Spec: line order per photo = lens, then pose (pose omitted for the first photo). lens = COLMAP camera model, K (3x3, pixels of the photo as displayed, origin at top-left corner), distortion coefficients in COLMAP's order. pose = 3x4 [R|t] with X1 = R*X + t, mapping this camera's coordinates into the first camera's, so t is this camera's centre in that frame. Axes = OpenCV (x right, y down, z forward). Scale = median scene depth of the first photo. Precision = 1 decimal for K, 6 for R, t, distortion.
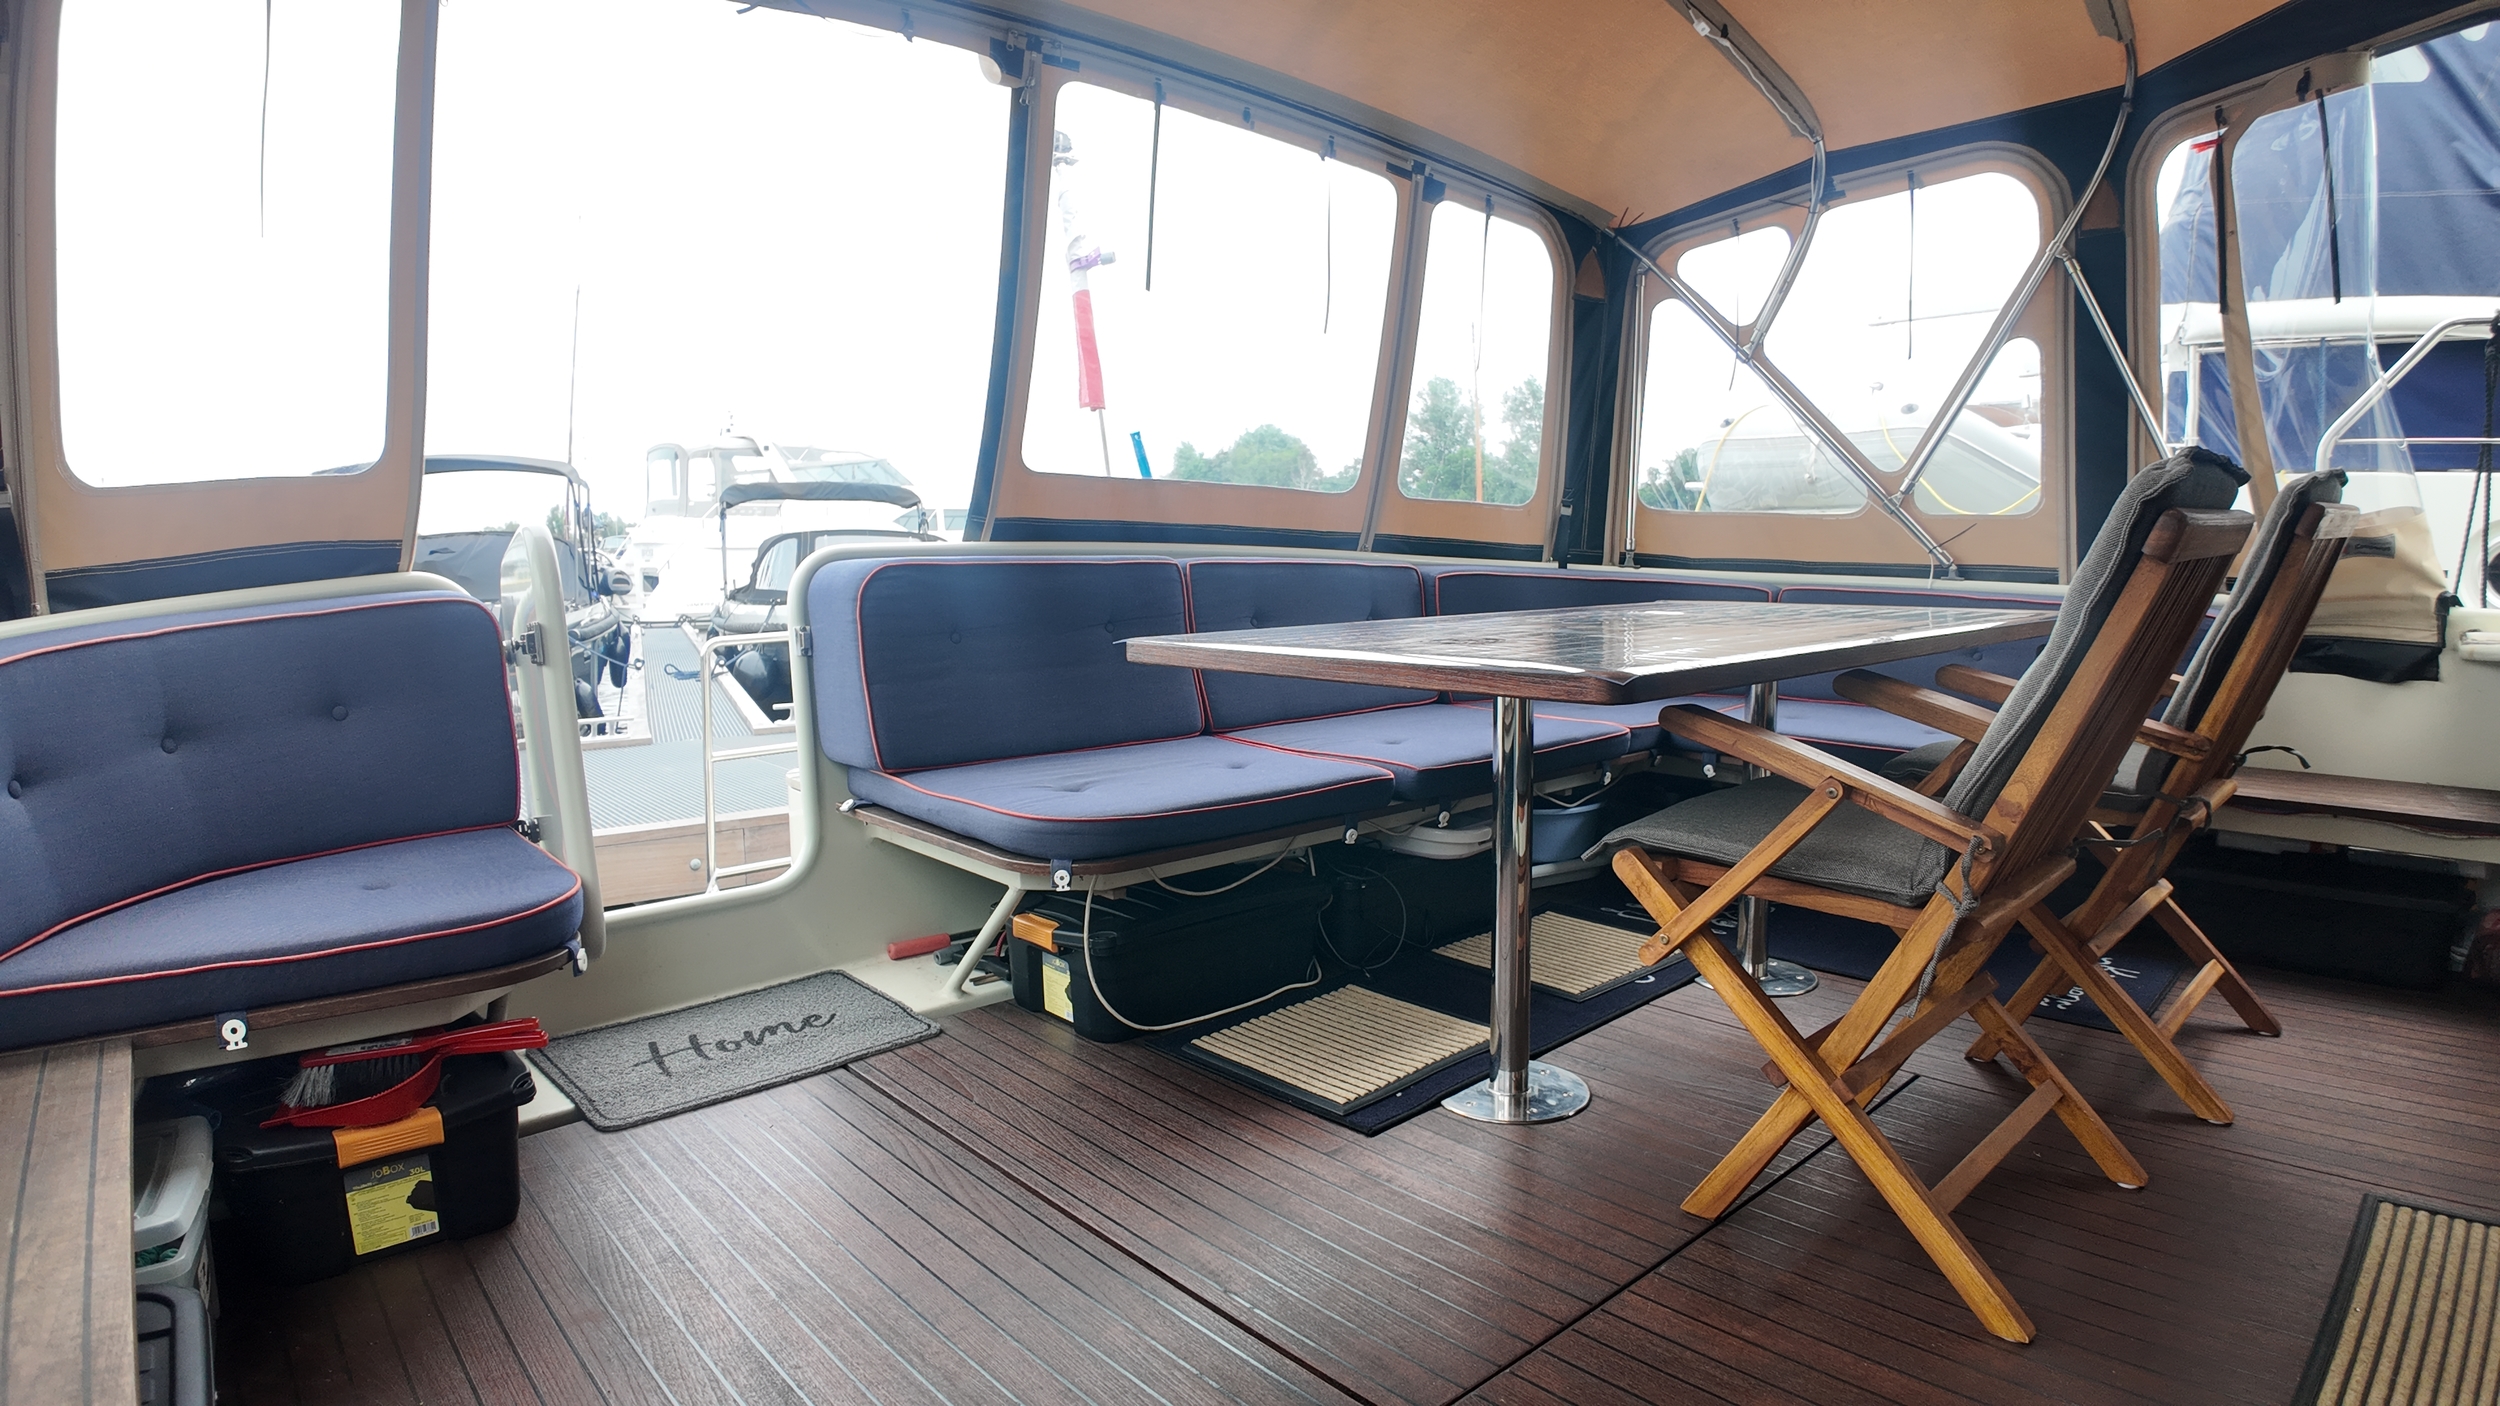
lens RADIAL K [[1350.9, 0, 1248.7], [0, 1350.9, 695.9], [0, 0, 1]] dist [-0.112484, -0.002591]
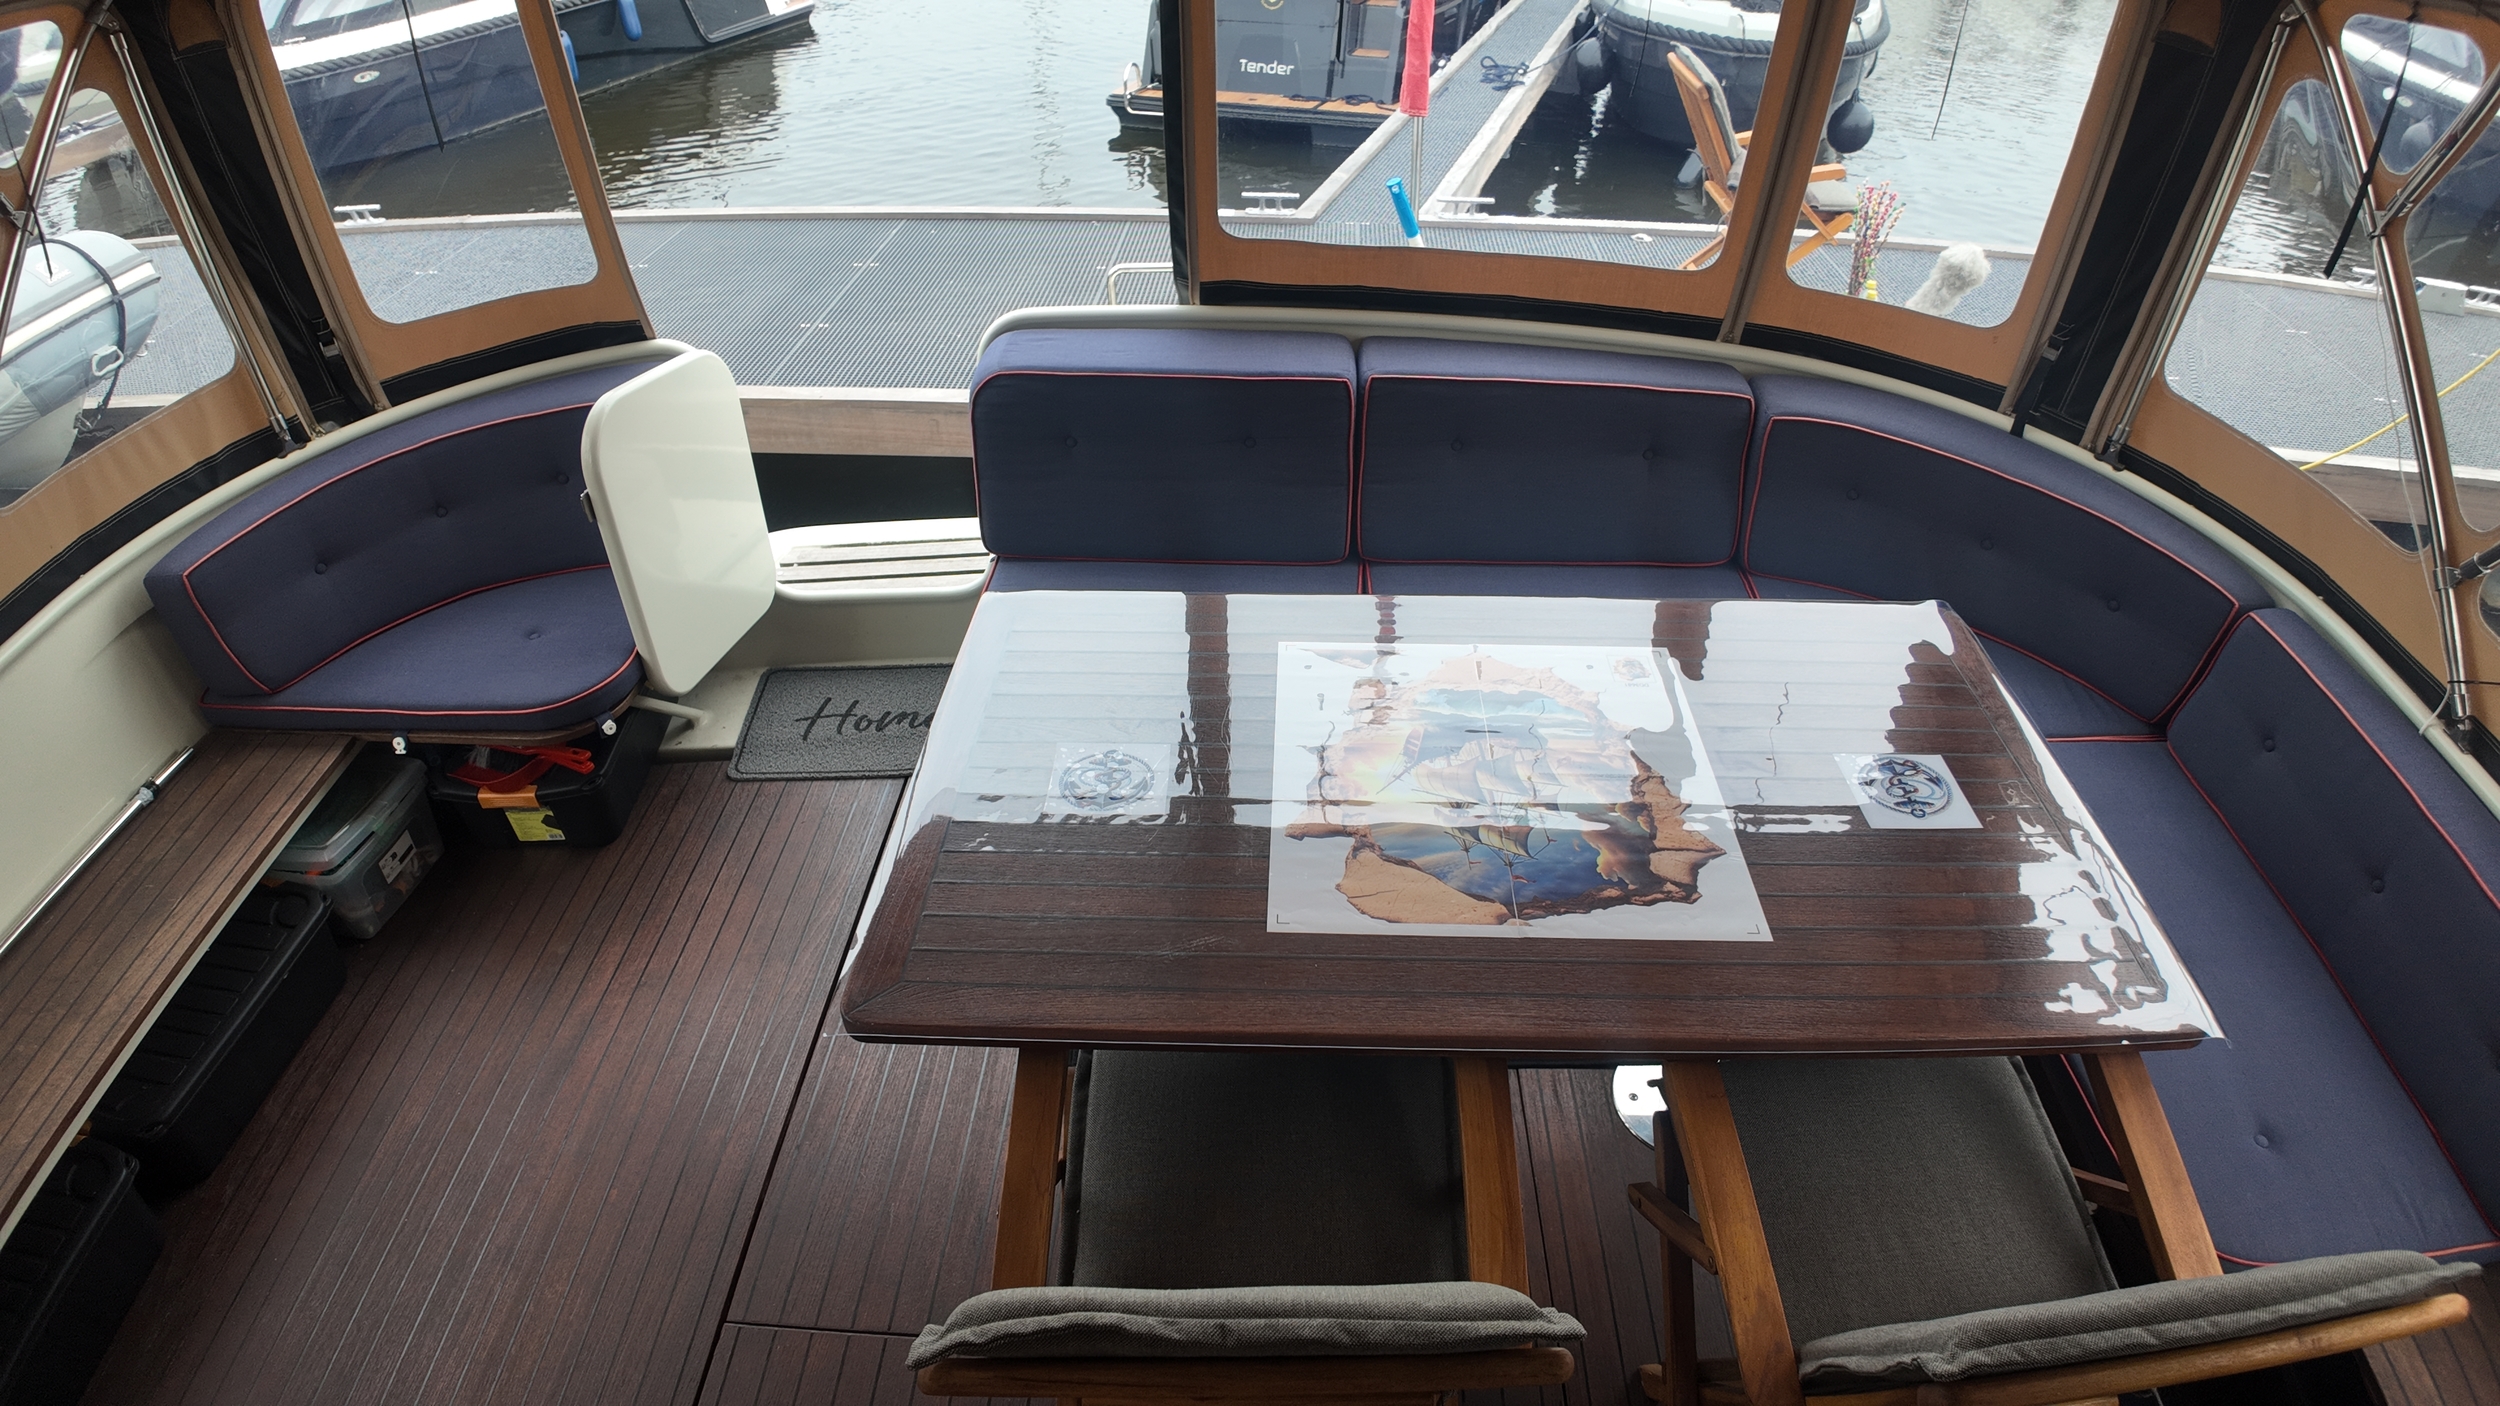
lens RADIAL K [[1350.9, 0, 1248.8], [0, 1350.9, 717.5], [0, 0, 1]] dist [-0.112484, -0.002591]
pose [[0.726083, 0.426052, -0.539707, 0.441513], [-0.079747, 0.831787, 0.549337, -0.367696], [0.682967, -0.355824, 0.637923, 0.283604]]
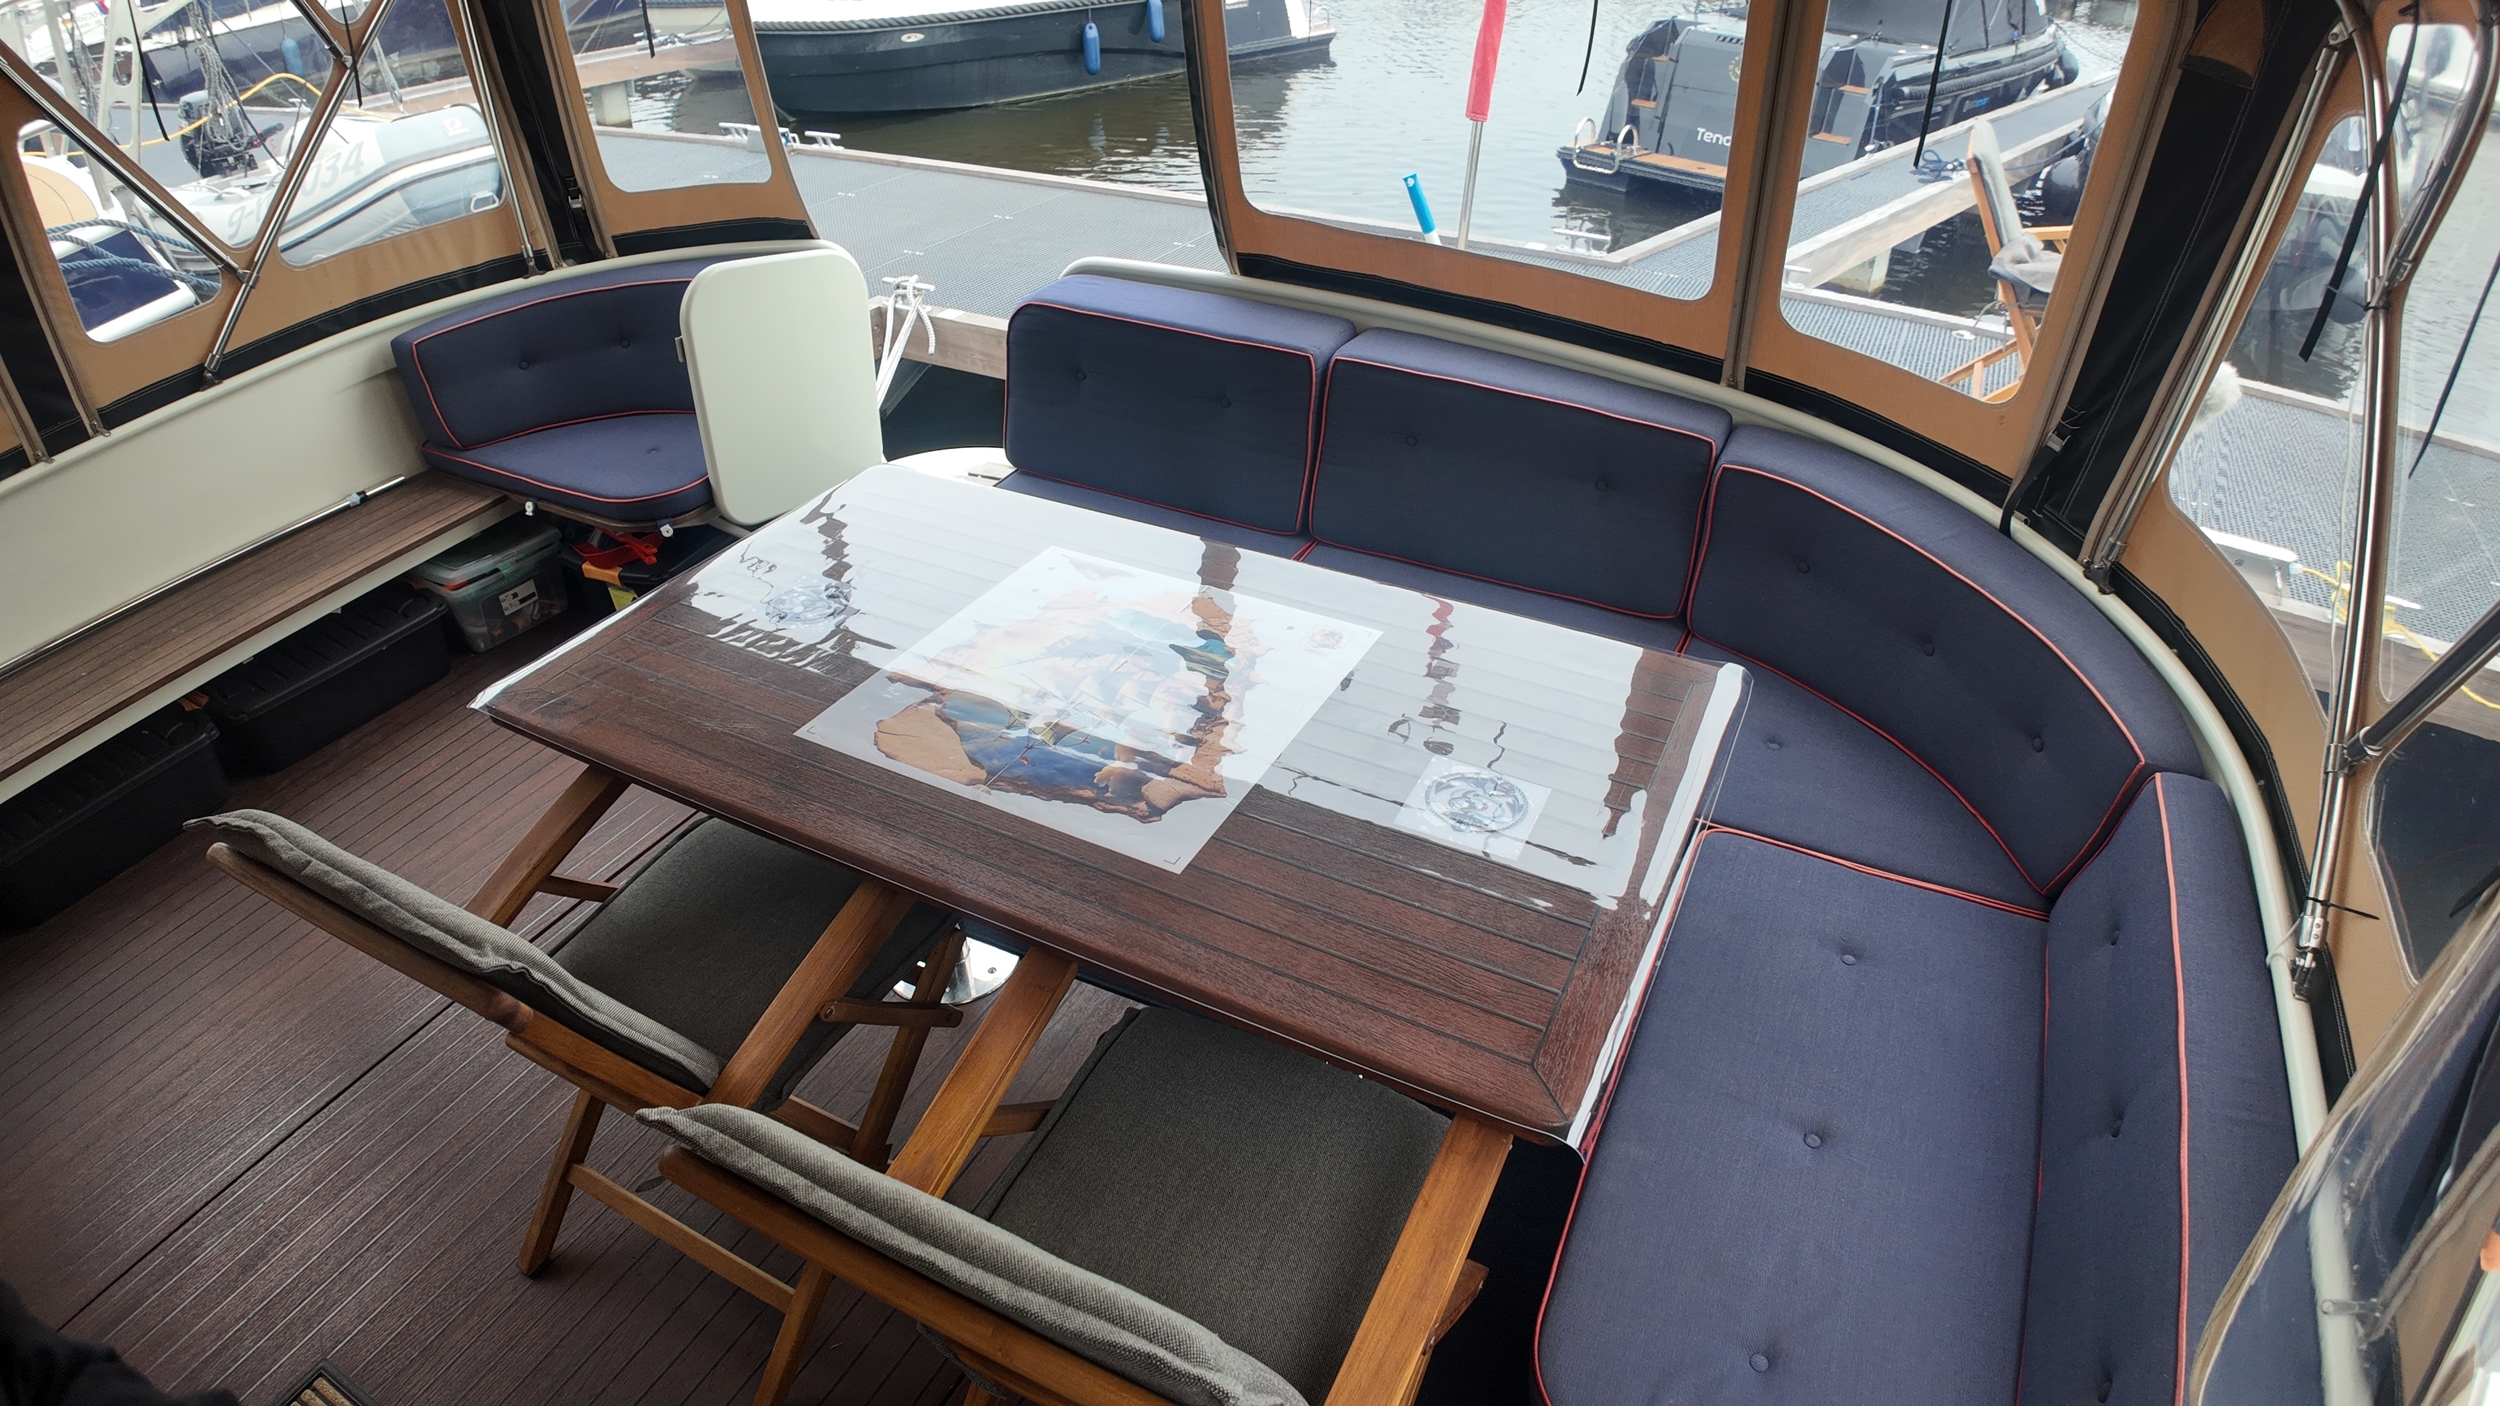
lens RADIAL K [[1350.9, 0, 1249.4], [0, 1350.9, 723.5], [0, 0, 1]] dist [-0.112484, -0.002591]
pose [[0.356311, 0.547804, -0.756937, 0.706348], [-0.106633, 0.828654, 0.549511, -0.359822], [0.928263, -0.115083, 0.353672, 0.564088]]
